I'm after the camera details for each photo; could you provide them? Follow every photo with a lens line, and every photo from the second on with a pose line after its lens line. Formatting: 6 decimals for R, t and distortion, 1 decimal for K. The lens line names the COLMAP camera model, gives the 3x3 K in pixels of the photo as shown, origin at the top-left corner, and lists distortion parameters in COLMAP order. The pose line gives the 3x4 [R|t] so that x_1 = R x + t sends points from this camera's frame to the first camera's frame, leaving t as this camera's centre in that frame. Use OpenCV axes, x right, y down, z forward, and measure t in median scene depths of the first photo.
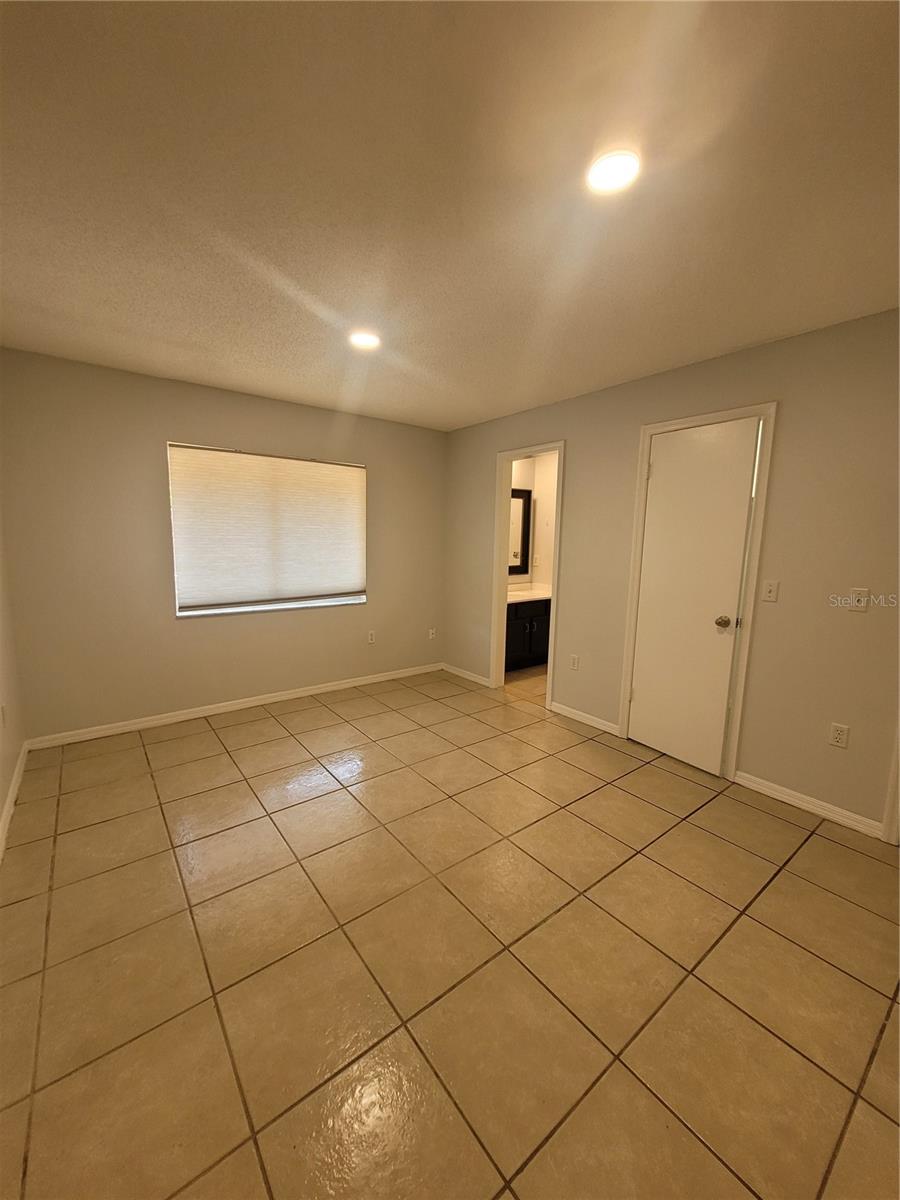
lens RADIAL K [[467.4, 0, 447.4], [0, 467.4, 601.1], [0, 0, 1]] dist [-0.008293, -0.000473]
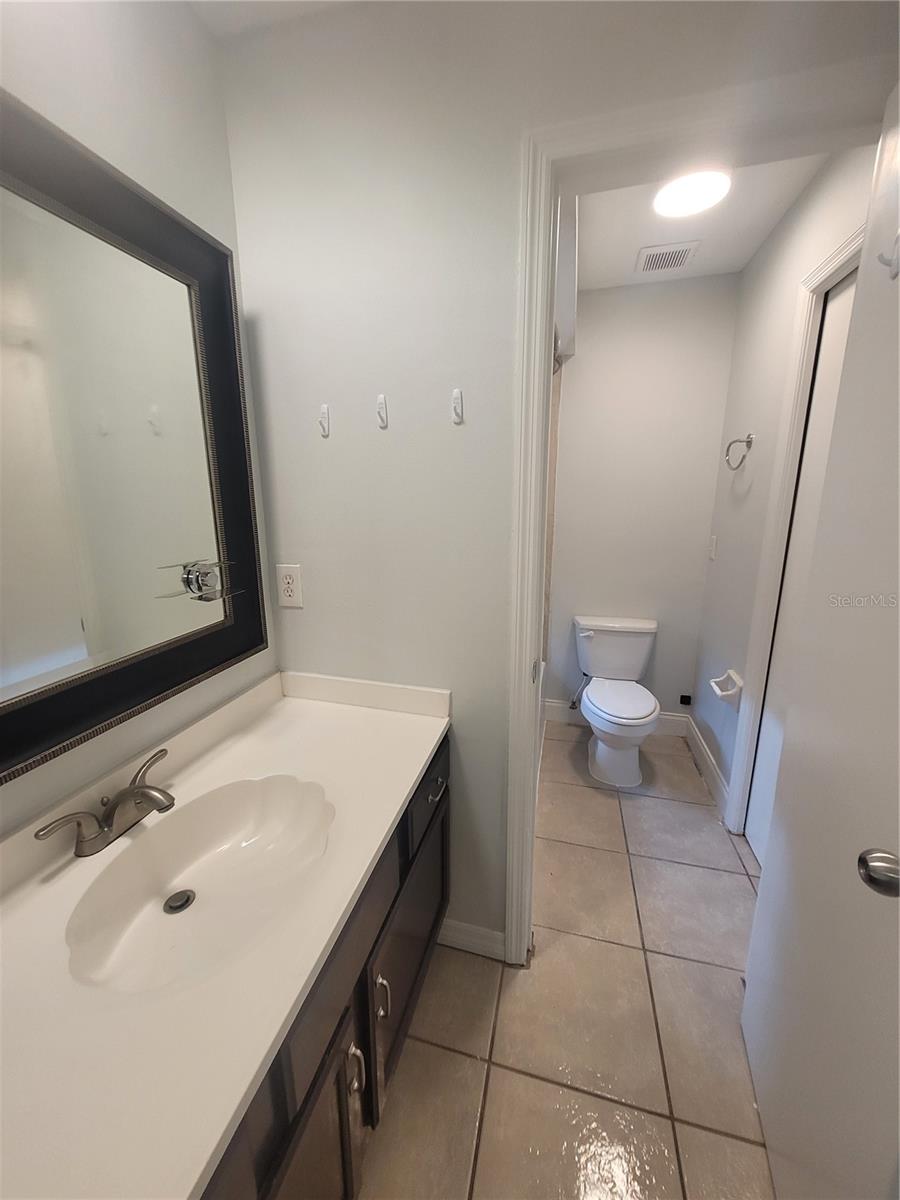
lens RADIAL K [[467.4, 0, 445.4], [0, 467.4, 598.4], [0, 0, 1]] dist [-0.008293, -0.000473]
pose [[0.799528, -0.153767, 0.580613, 0.112587], [0.106231, 0.987637, 0.115276, -0.101658], [-0.591160, -0.030487, 0.805978, 0.760954]]
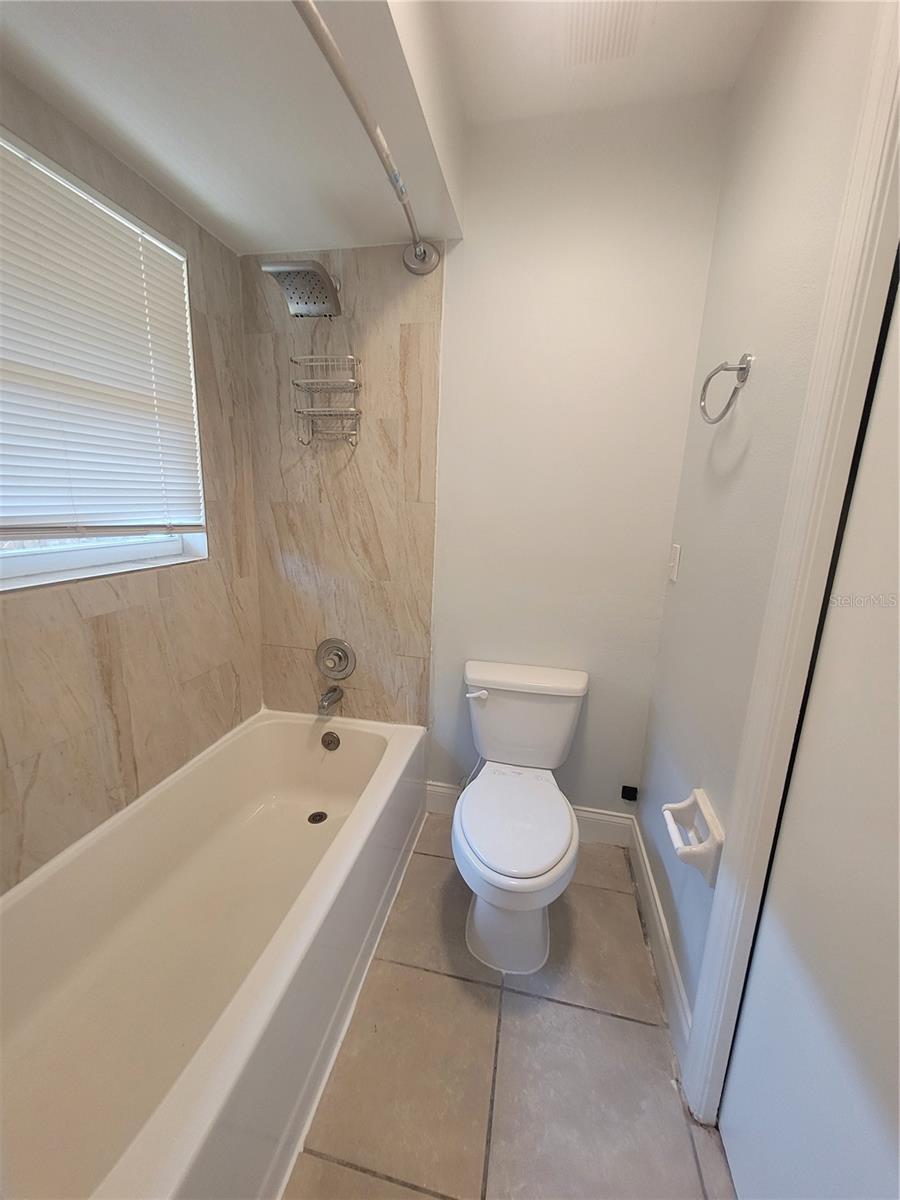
lens RADIAL K [[467.4, 0, 451.3], [0, 467.4, 600.8], [0, 0, 1]] dist [-0.008293, -0.000473]
pose [[0.759155, -0.135820, 0.636582, 0.199448], [0.074231, 0.989672, 0.122630, -0.097575], [-0.646663, -0.045841, 0.761397, 0.798901]]
